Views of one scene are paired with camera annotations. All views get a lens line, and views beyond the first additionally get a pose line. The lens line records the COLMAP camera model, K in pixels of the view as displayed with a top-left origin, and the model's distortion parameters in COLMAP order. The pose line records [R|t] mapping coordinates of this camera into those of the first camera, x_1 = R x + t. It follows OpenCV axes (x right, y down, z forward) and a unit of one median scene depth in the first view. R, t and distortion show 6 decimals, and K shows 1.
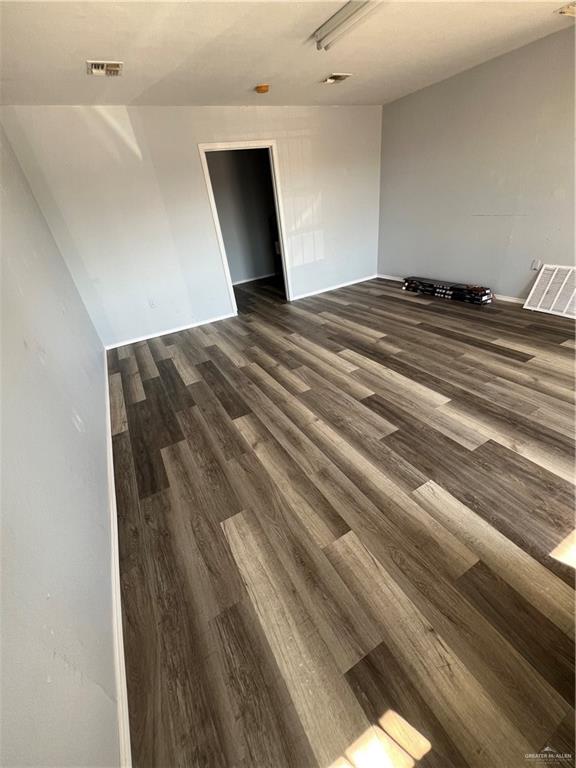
lens RADIAL K [[309.2, 0, 287.8], [0, 309.2, 382.6], [0, 0, 1]] dist [-0.000384, 0.000010]
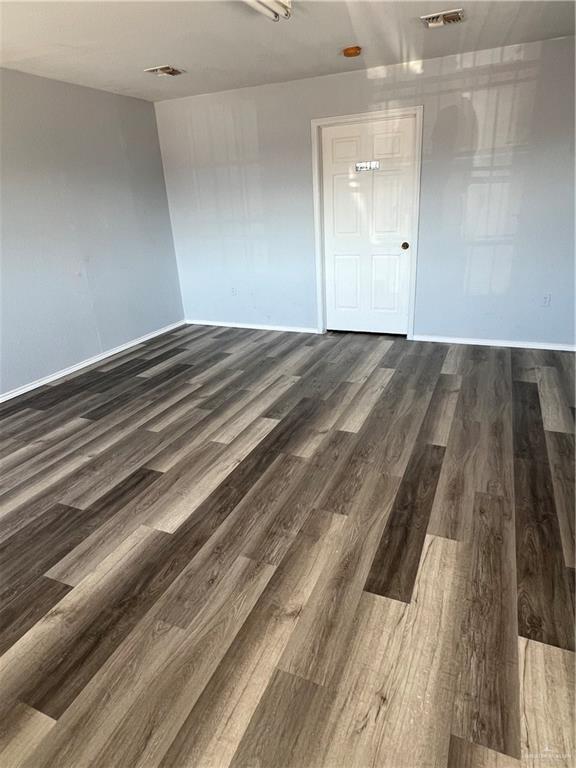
lens RADIAL K [[457.9, 0, 288.4], [0, 457.9, 384.7], [0, 0, 1]] dist [0.005506, 0.000951]
pose [[0.610039, 0.378417, -0.696170, 0.806901], [-0.415295, 0.900945, 0.125812, -0.288009], [0.674820, 0.212365, 0.706767, 0.271898]]
